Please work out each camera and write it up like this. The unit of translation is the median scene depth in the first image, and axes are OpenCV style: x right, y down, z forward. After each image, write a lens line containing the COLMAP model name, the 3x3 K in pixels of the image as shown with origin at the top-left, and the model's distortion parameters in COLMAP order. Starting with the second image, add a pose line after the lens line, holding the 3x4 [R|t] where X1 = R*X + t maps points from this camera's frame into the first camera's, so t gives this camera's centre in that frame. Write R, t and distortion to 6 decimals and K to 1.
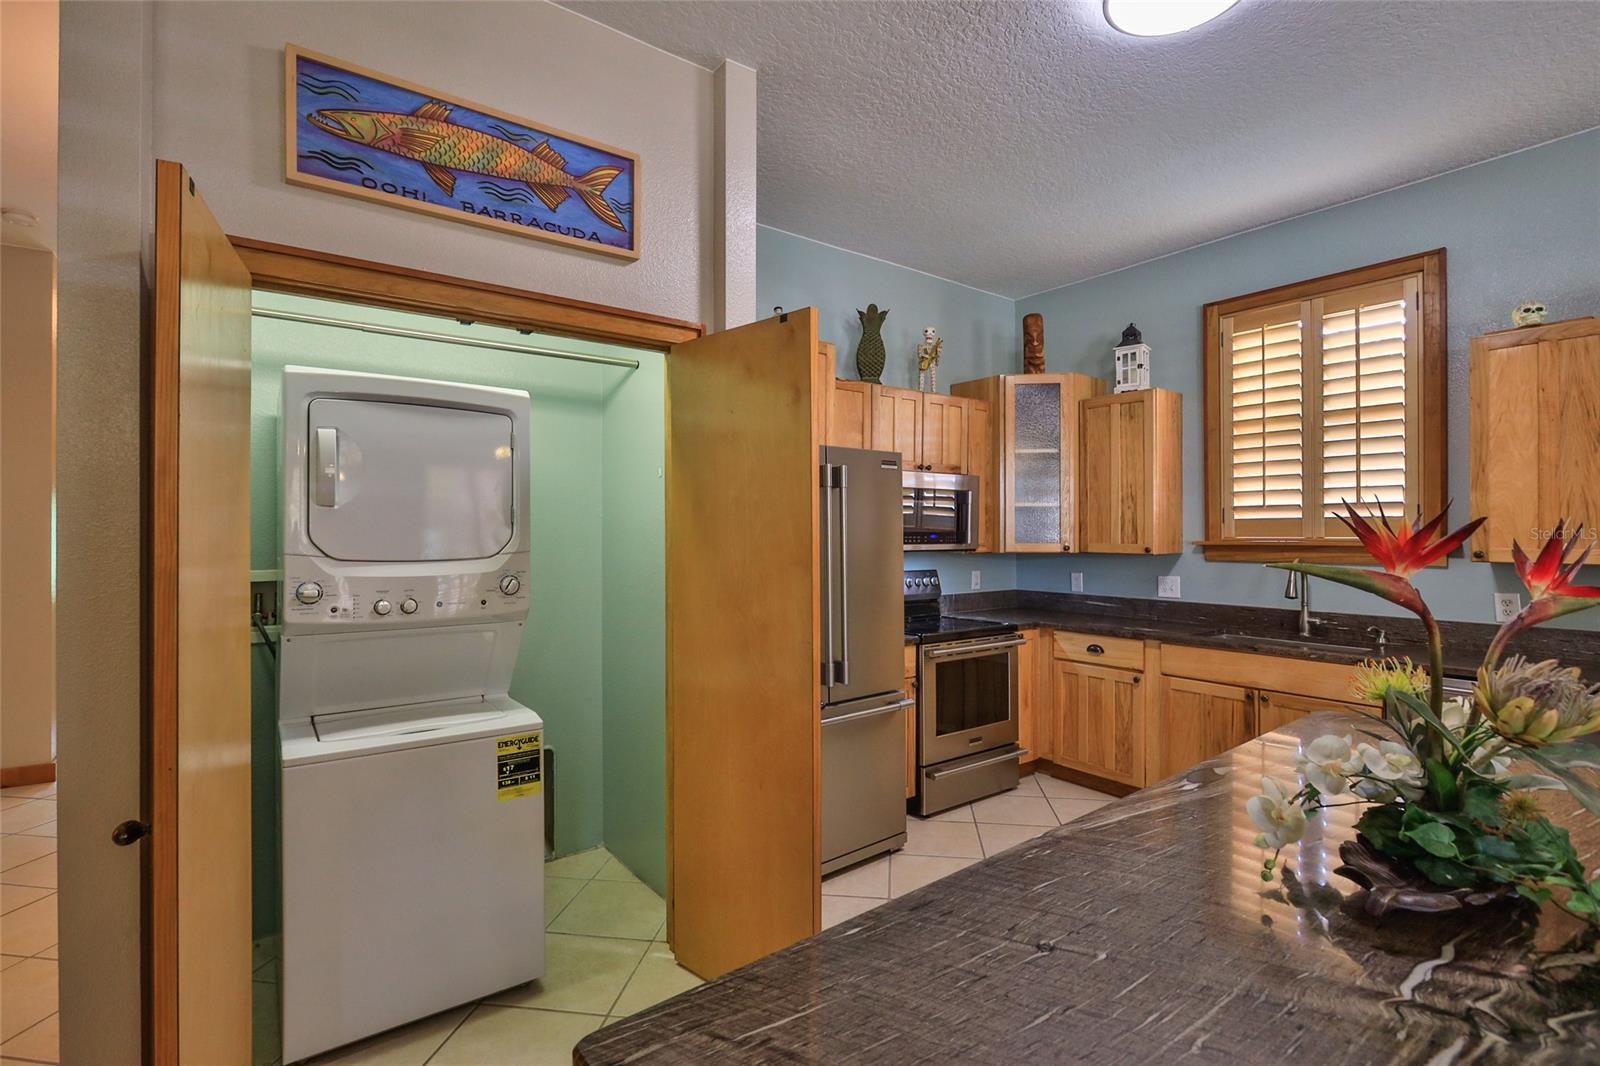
lens RADIAL K [[737.1, 0, 800.4], [0, 737.1, 533.2], [0, 0, 1]] dist [-0.009212, 0.001173]
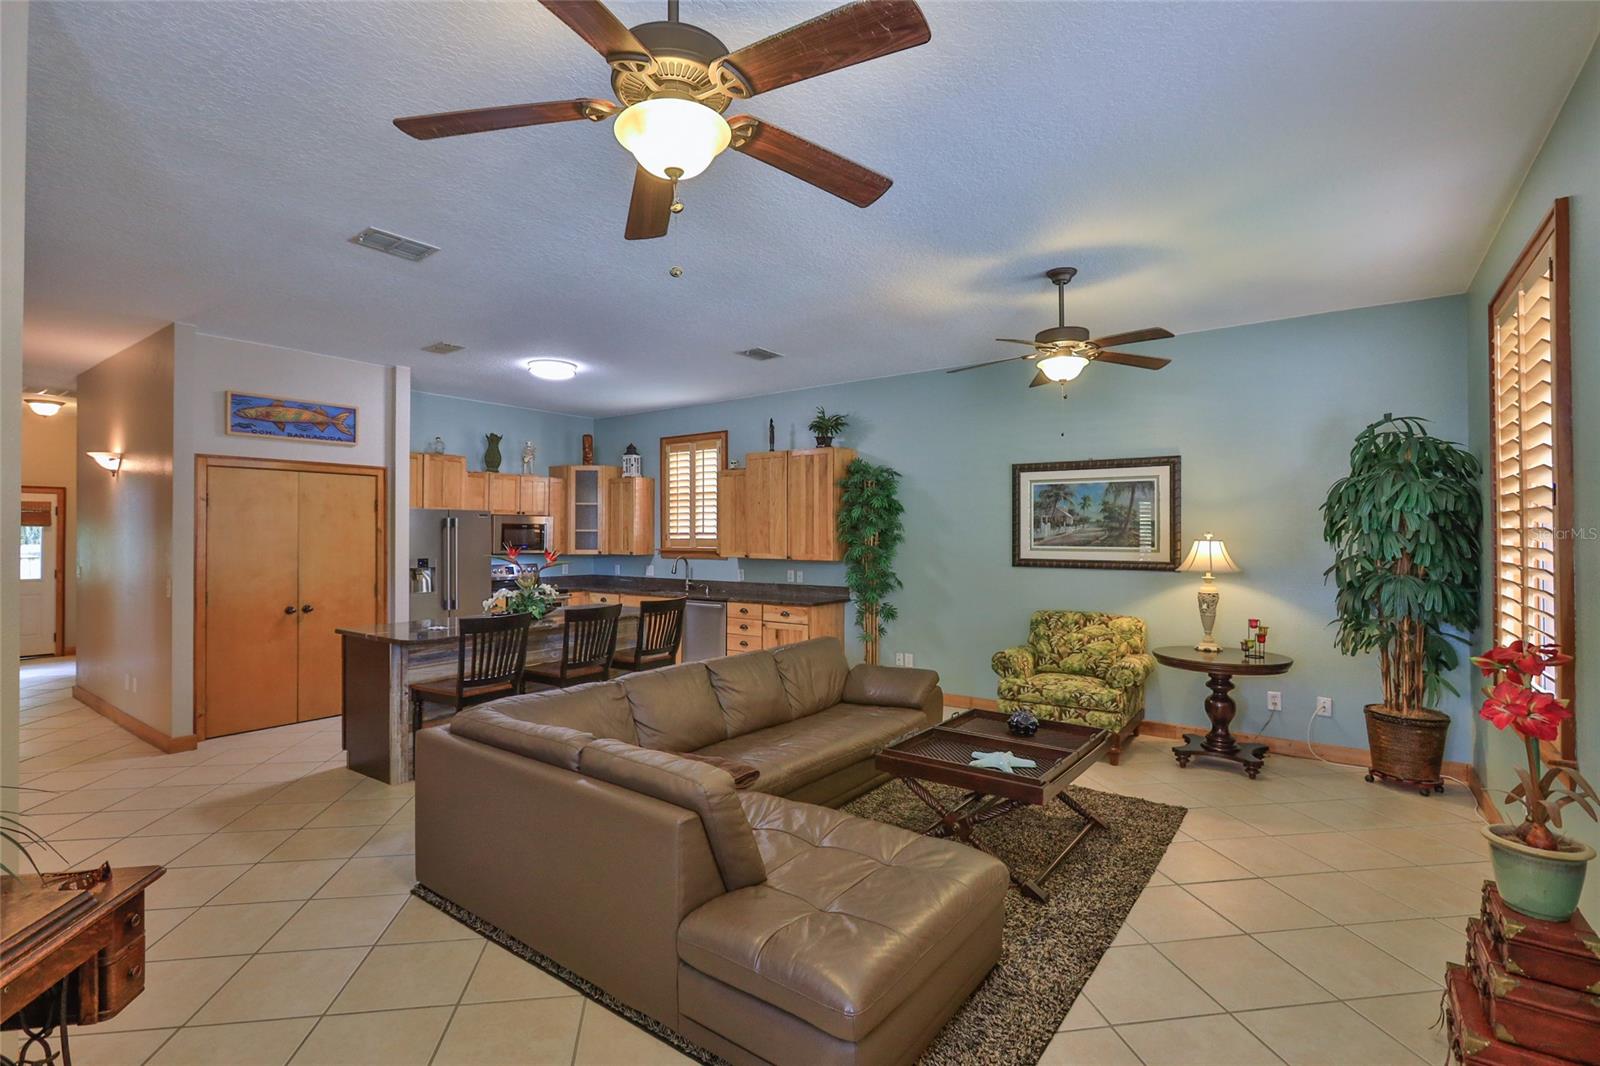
lens RADIAL K [[737.1, 0, 796.7], [0, 737.1, 529.6], [0, 0, 1]] dist [-0.009212, 0.001173]
pose [[0.958492, 0.002762, 0.285107, 0.353228], [0.001655, 0.999882, -0.015250, -0.012655], [-0.285116, 0.015089, 0.958374, -1.292419]]
